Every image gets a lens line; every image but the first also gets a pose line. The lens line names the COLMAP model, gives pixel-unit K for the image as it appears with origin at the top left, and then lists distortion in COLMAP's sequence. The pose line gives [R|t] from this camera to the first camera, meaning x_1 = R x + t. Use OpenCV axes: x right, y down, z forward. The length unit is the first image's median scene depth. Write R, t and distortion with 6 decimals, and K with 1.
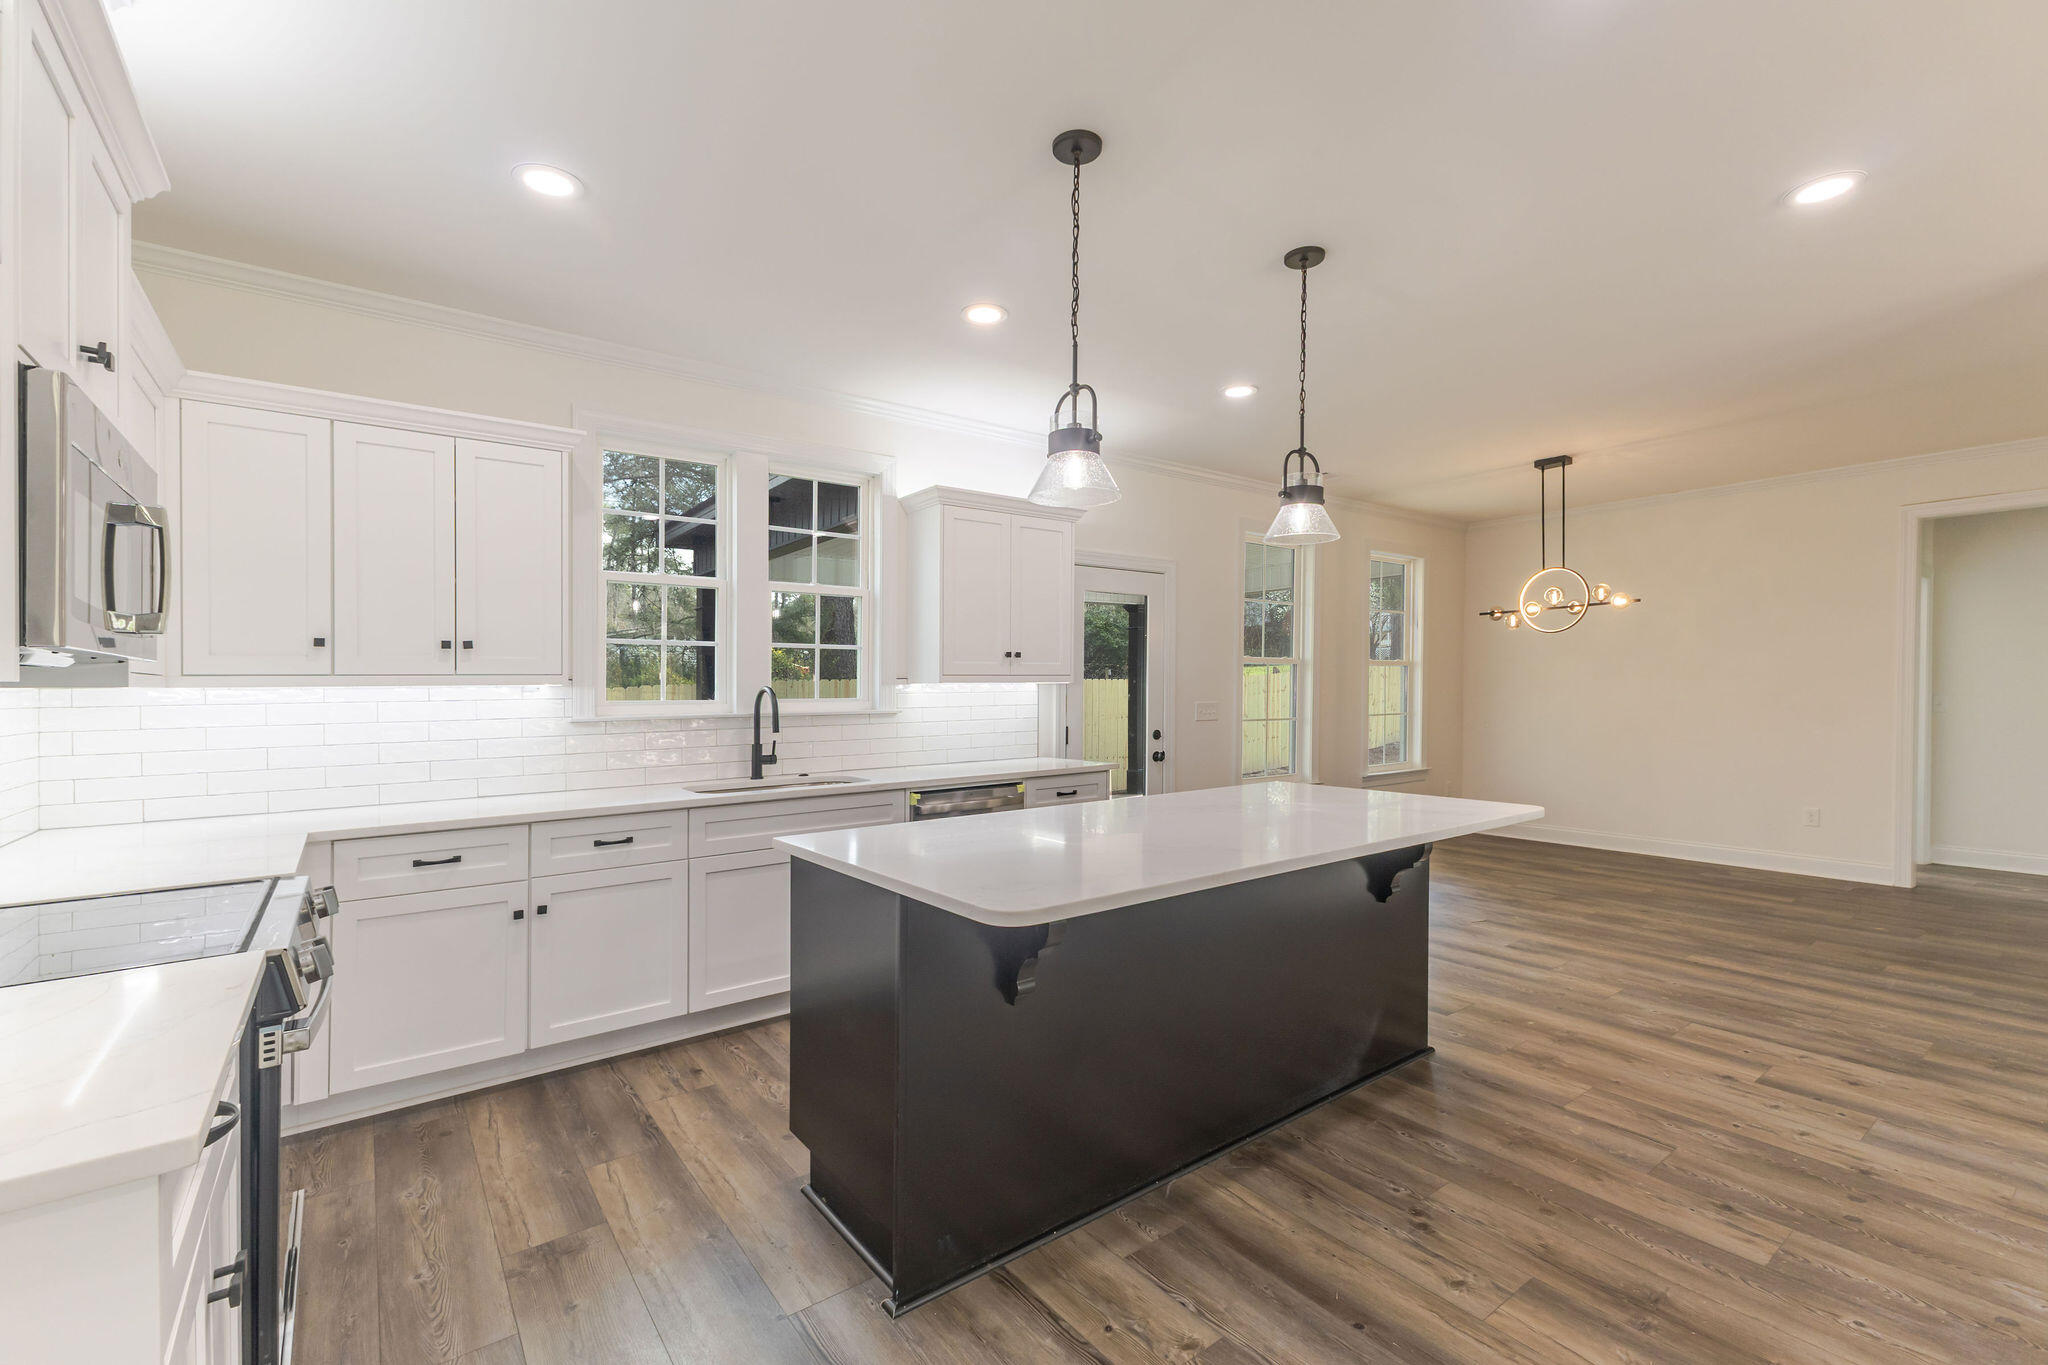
lens RADIAL K [[885.2, 0, 1033.6], [0, 885.2, 705.1], [0, 0, 1]] dist [0.017308, -0.004525]
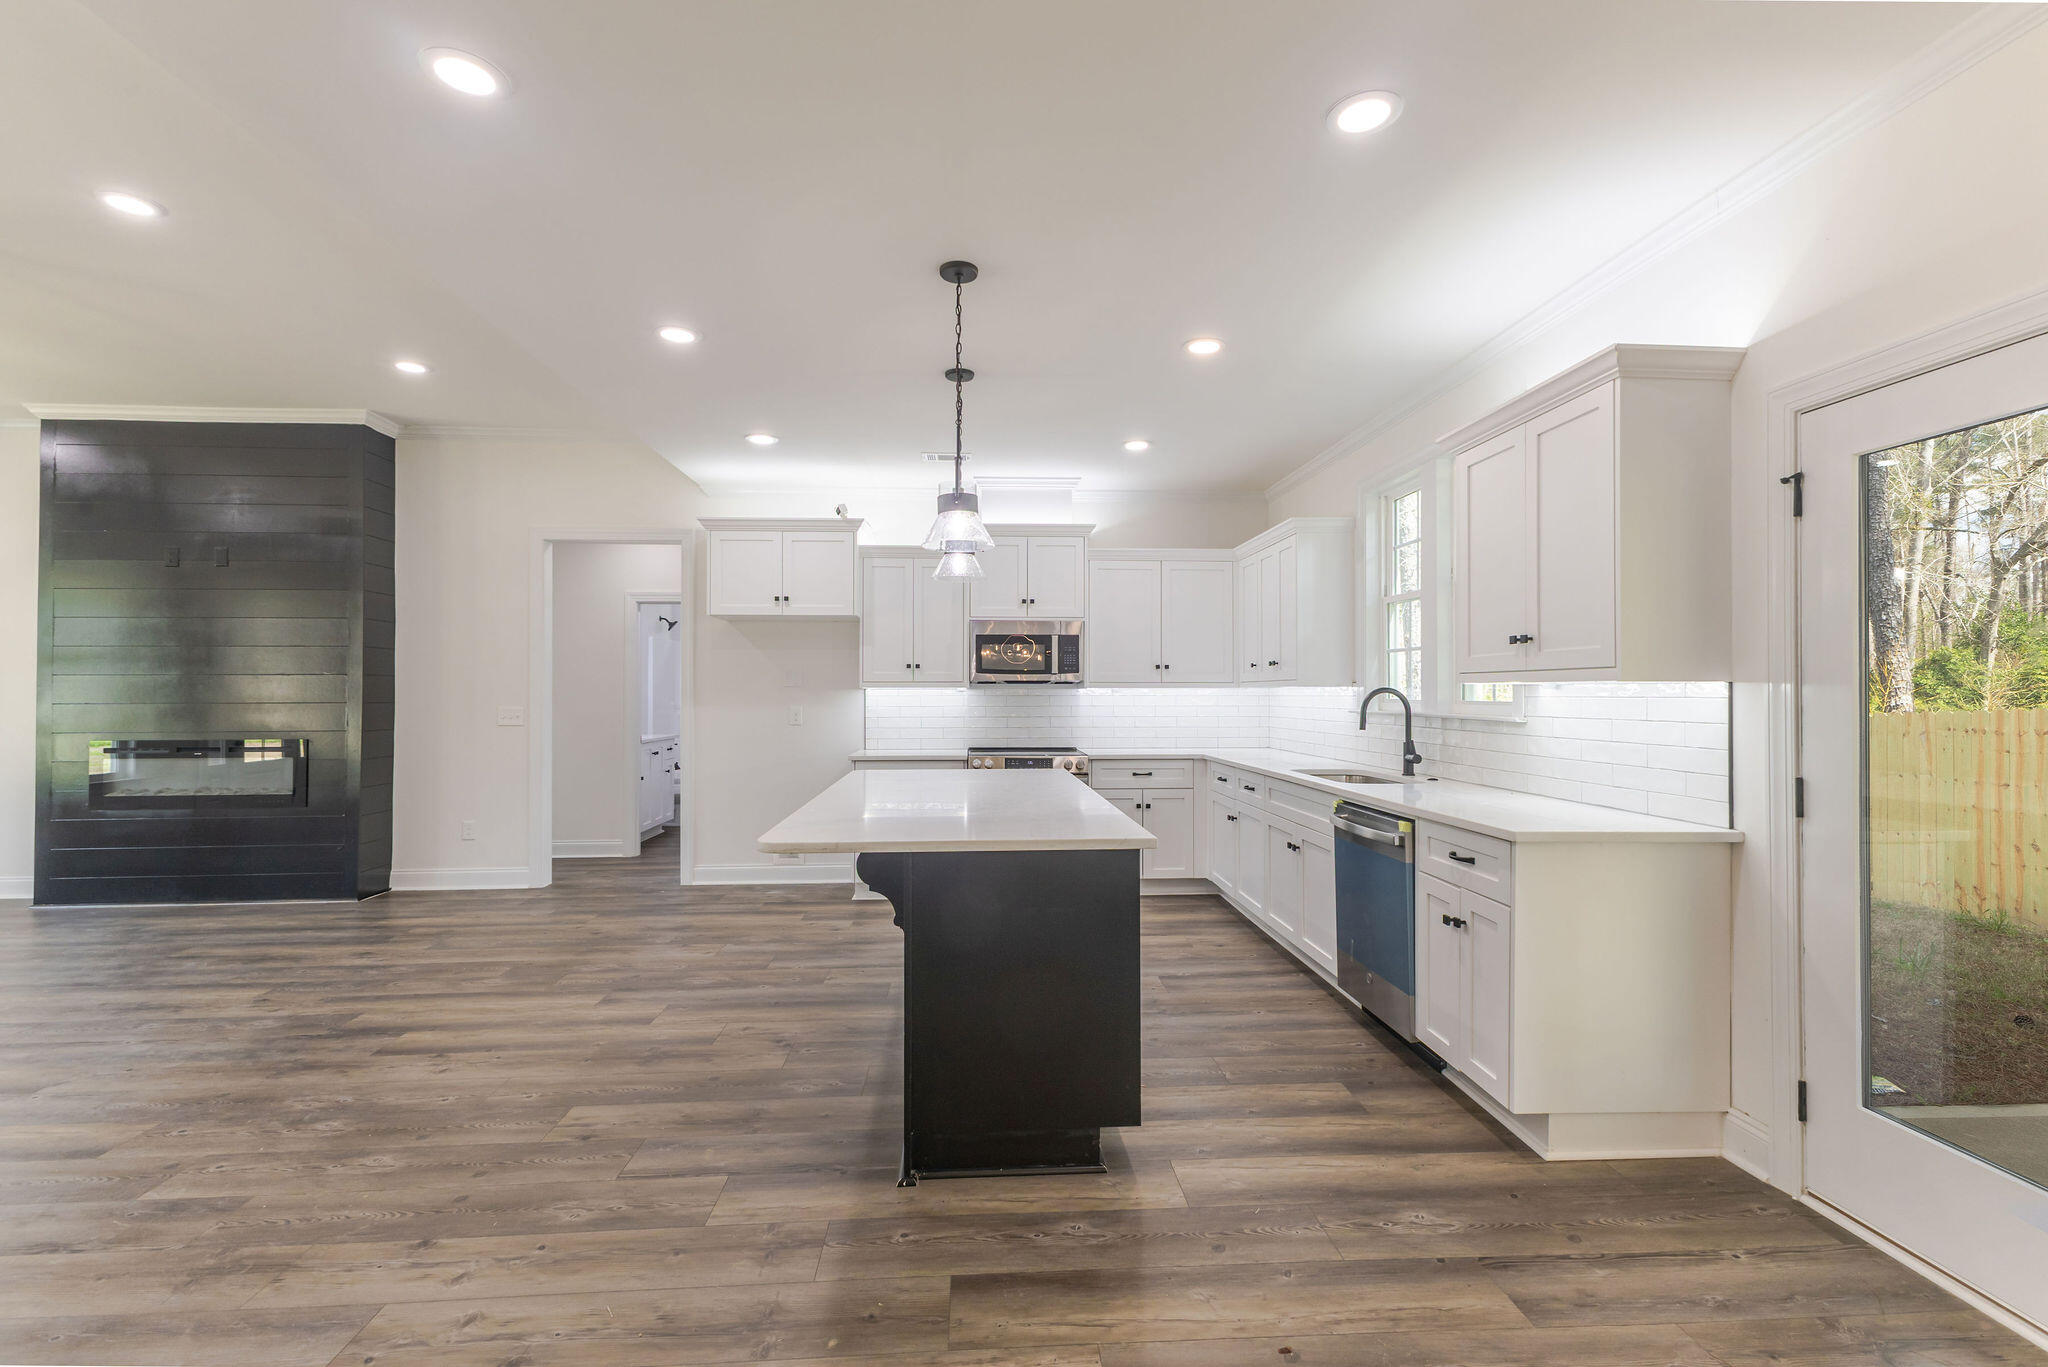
lens RADIAL K [[885.2, 0, 1025.1], [0, 885.2, 683.2], [0, 0, 1]] dist [0.017308, -0.004525]
pose [[-0.551860, 0.000112, -0.833937, 1.016362], [-0.010892, 0.999914, 0.007342, -0.035547], [0.833866, 0.013135, -0.551811, 1.503429]]
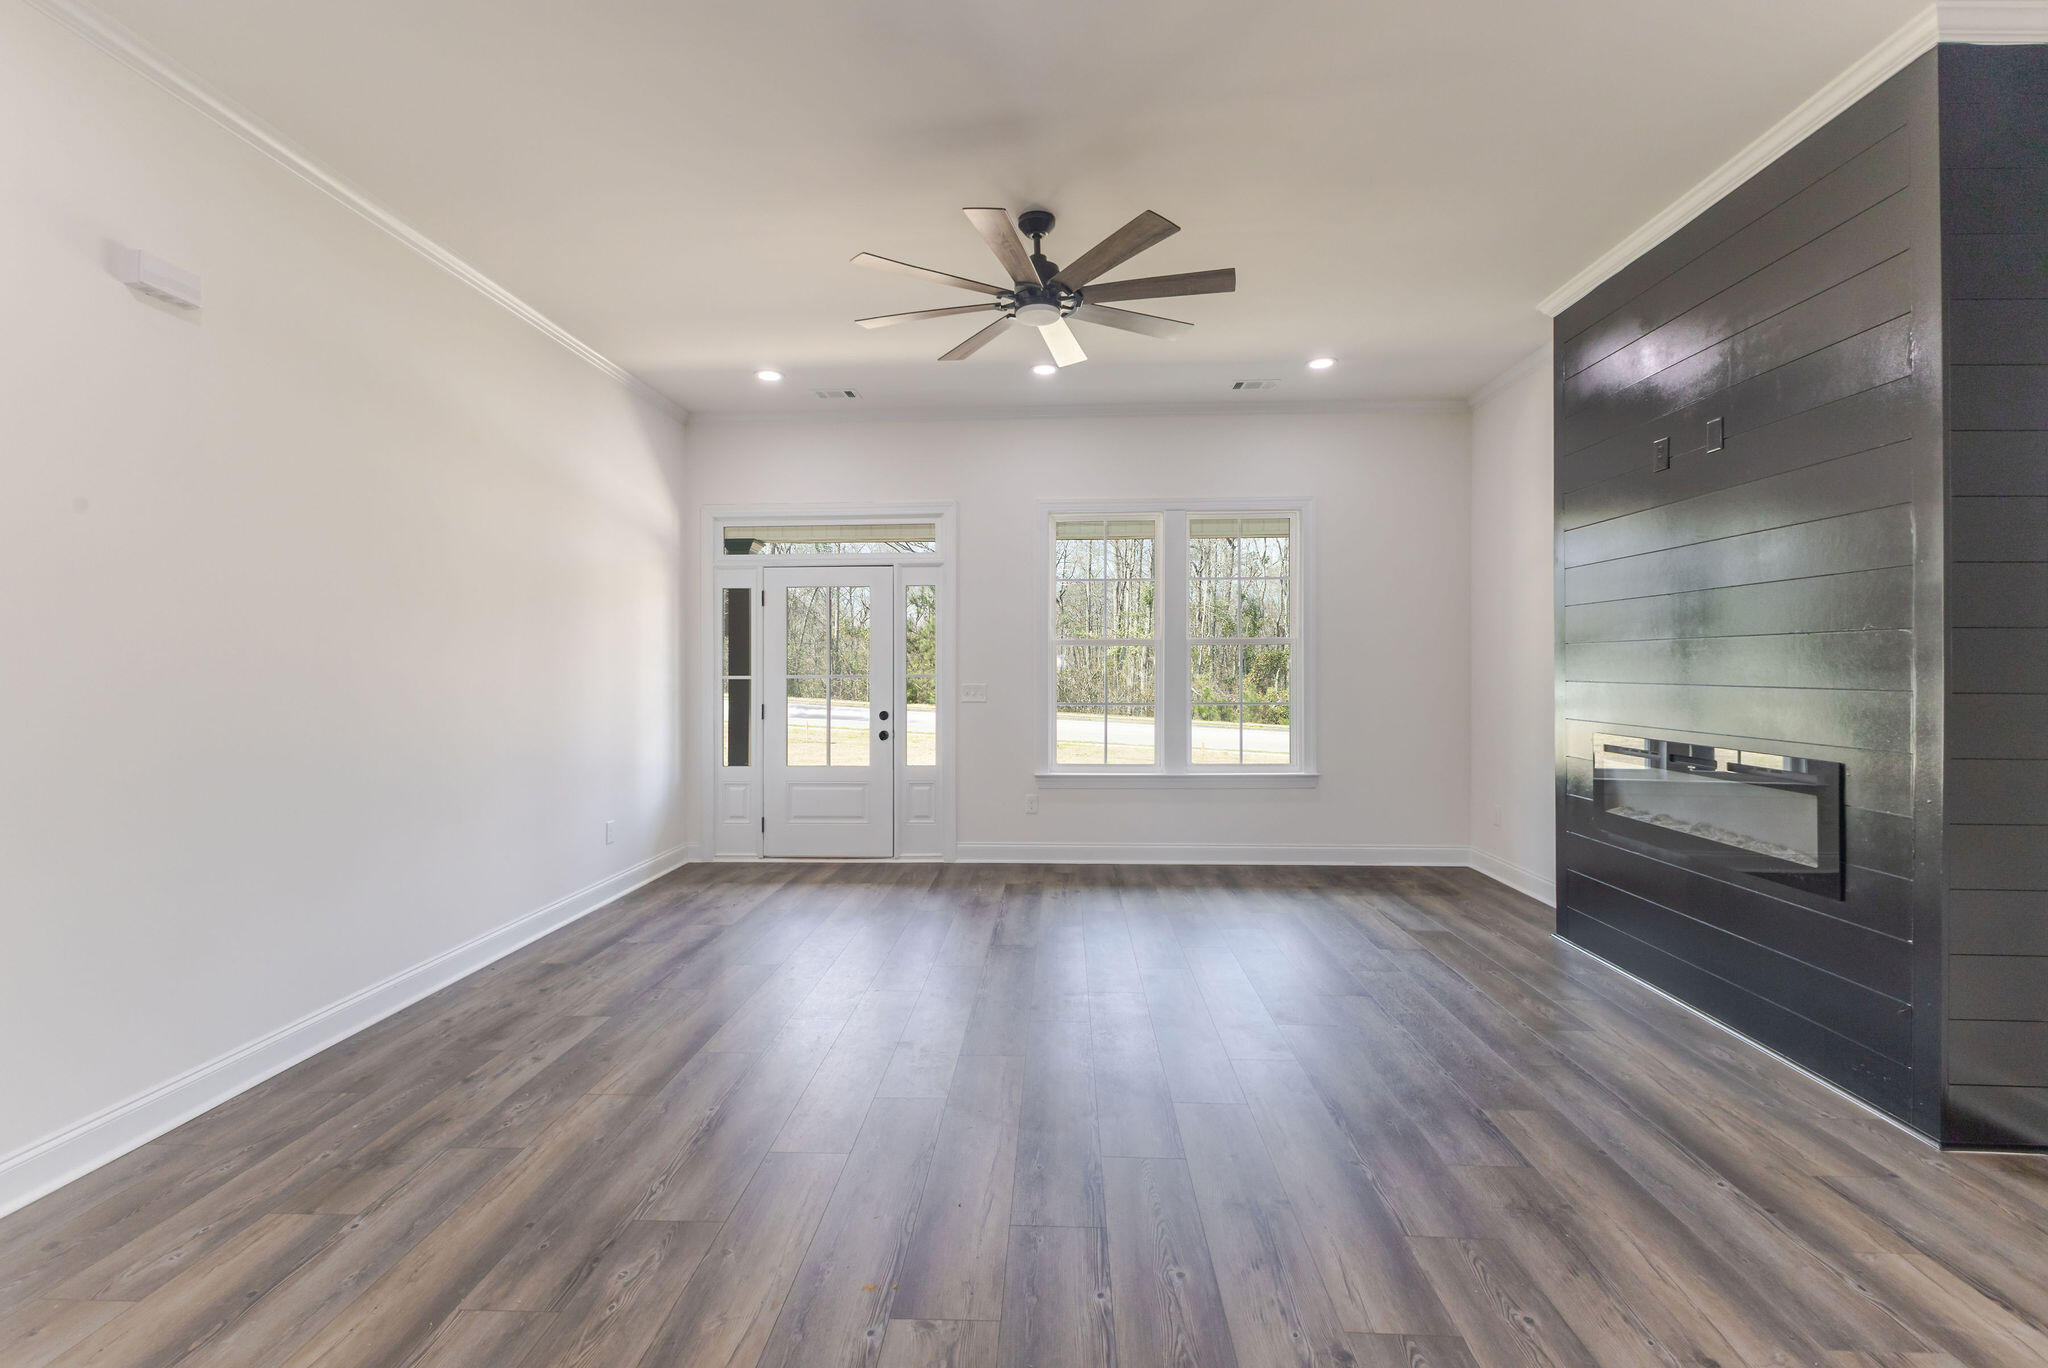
lens RADIAL K [[885.2, 0, 1017.5], [0, 885.2, 659.8], [0, 0, 1]] dist [0.017308, -0.004525]
pose [[-0.761918, 0.018316, 0.647414, 0.369210], [0.023236, 0.999730, -0.000937, -0.011508], [-0.647256, 0.014330, -0.762138, 0.516098]]
